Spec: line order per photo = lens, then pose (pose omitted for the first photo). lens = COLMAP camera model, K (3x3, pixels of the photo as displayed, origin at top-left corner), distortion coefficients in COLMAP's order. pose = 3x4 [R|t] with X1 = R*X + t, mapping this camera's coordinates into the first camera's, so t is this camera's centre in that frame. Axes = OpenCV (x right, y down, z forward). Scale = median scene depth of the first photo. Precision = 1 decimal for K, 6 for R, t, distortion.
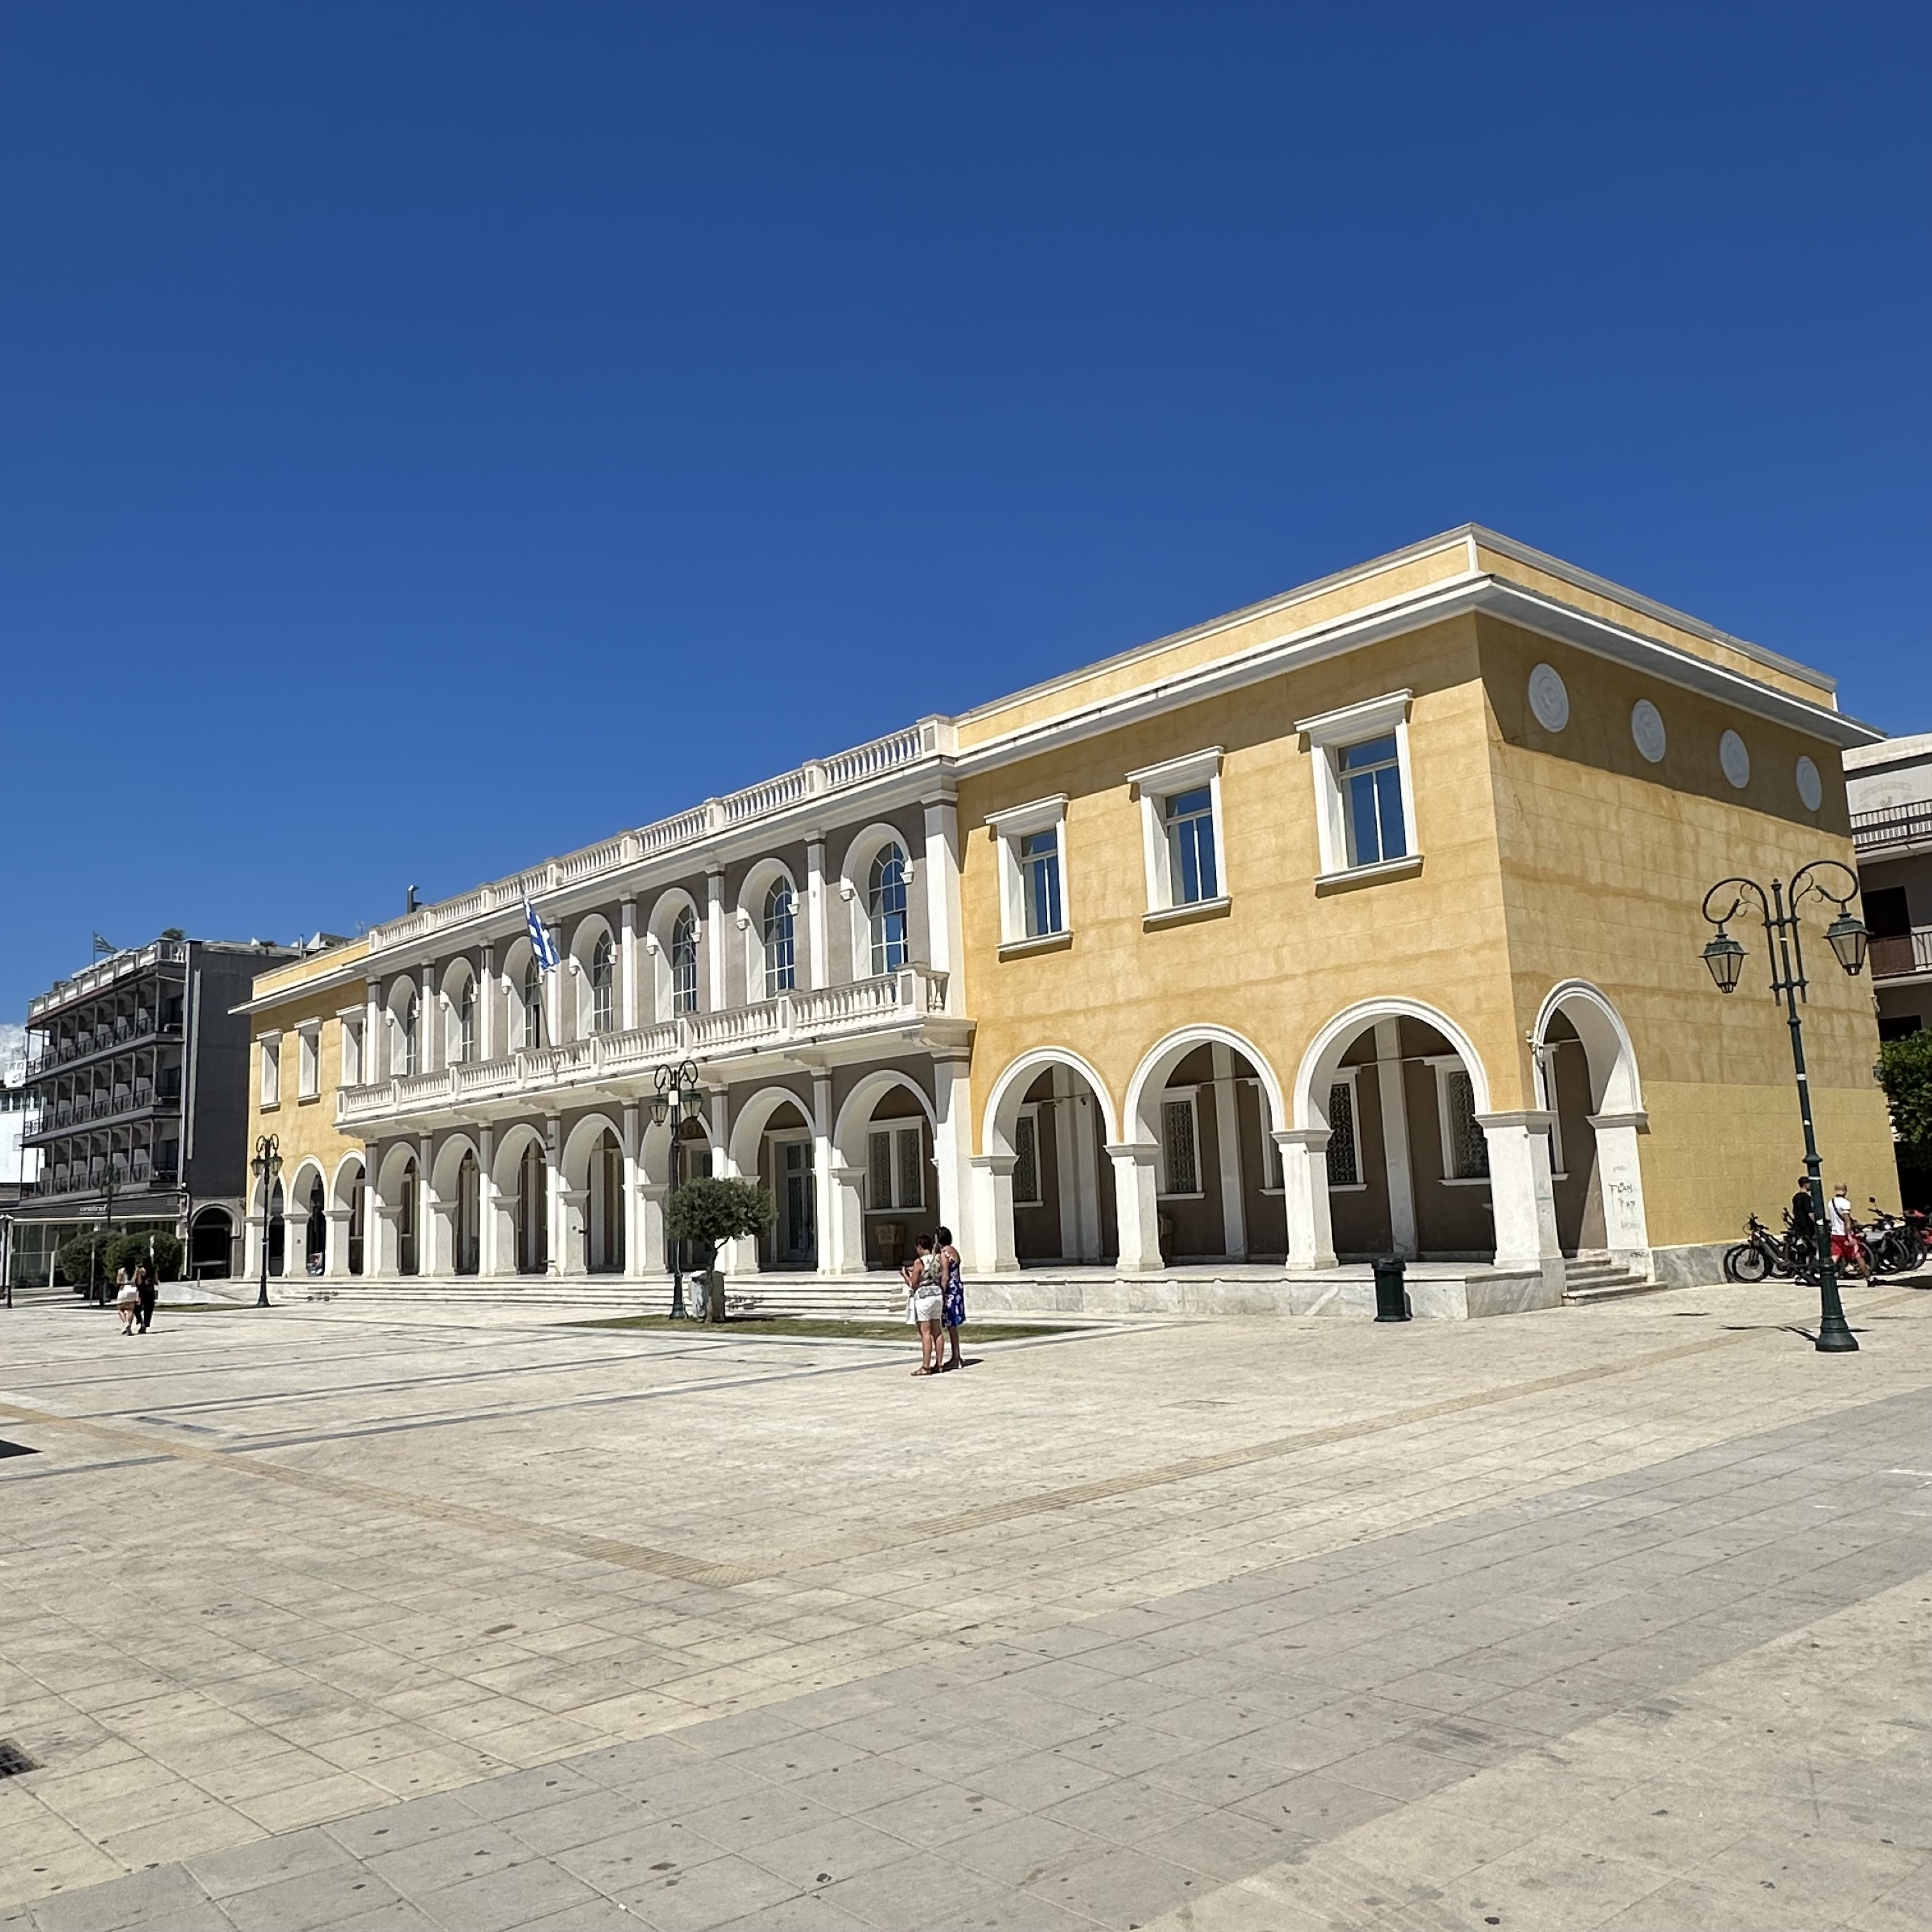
lens RADIAL K [[1691.3, 0, 965.1], [0, 1691.3, 964.2], [0, 0, 1]] dist [-0.019275, -0.001250]
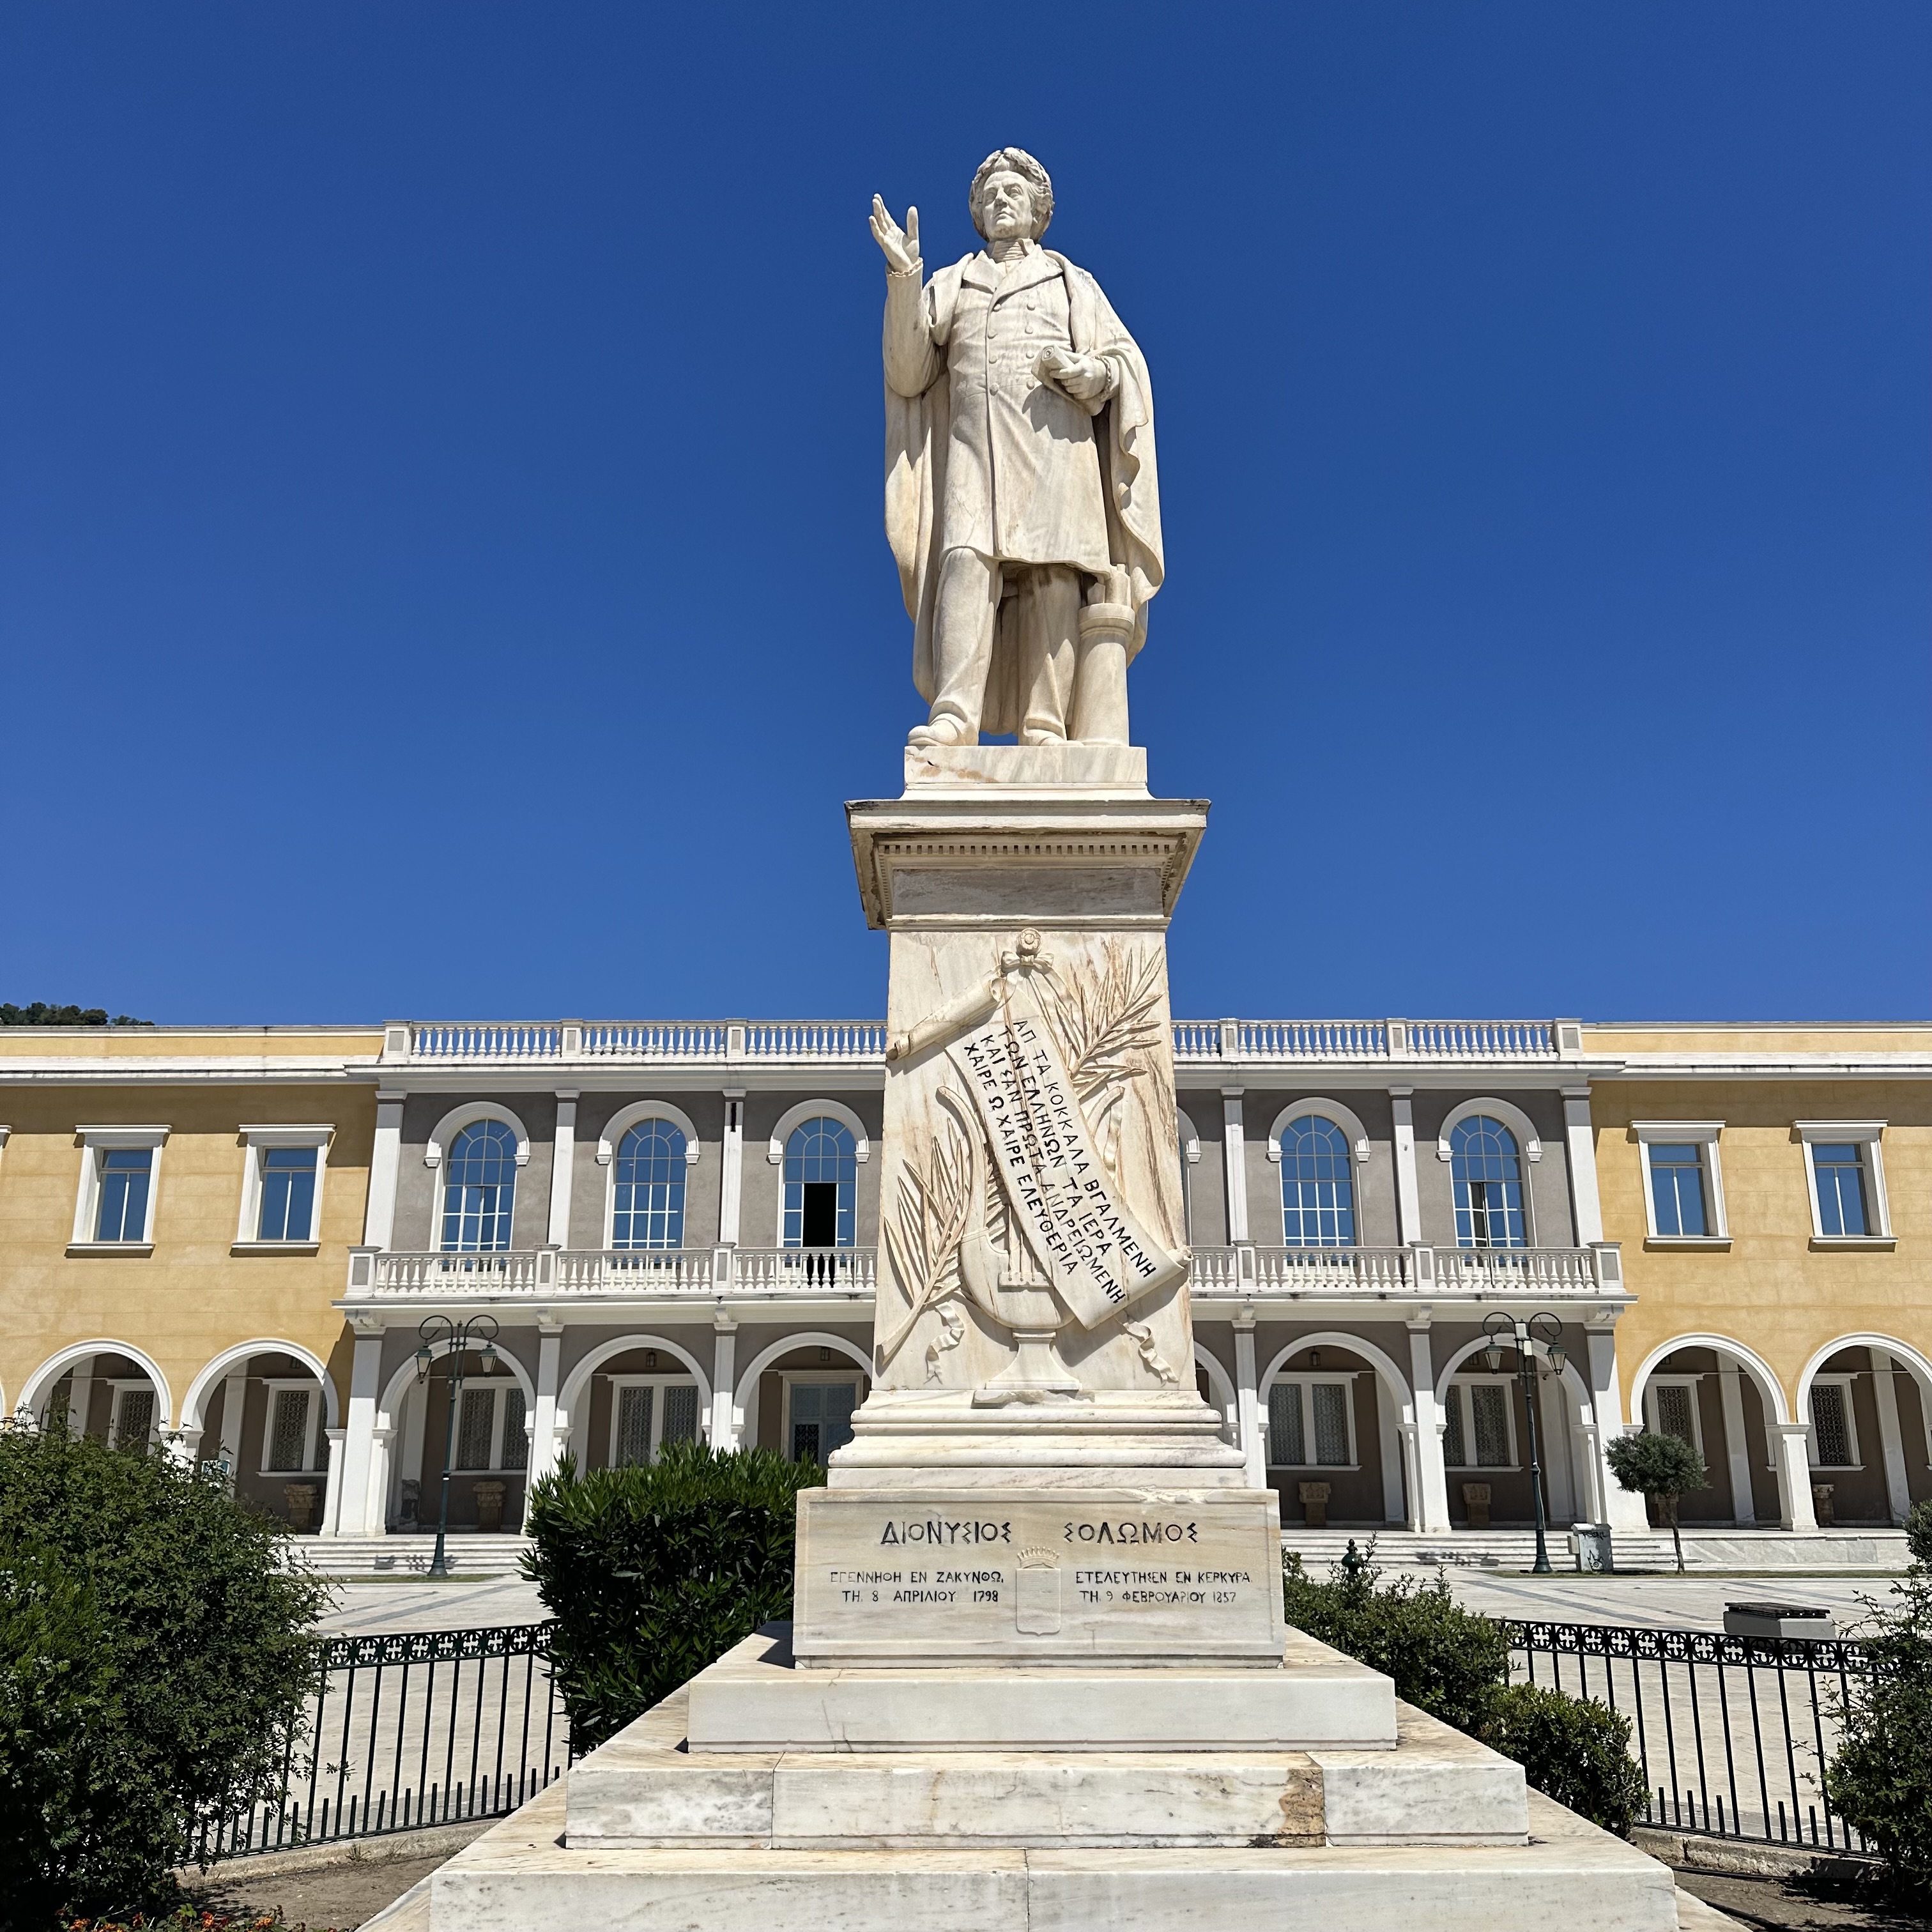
lens RADIAL K [[1746.4, 0, 966.1], [0, 1746.4, 966.0], [0, 0, 1]] dist [-0.041817, -0.016991]
pose [[0.667188, 0.246380, 0.702963, -1.220625], [-0.146250, 0.968674, -0.200701, 0.120181], [-0.730391, 0.031097, 0.682321, 0.567119]]
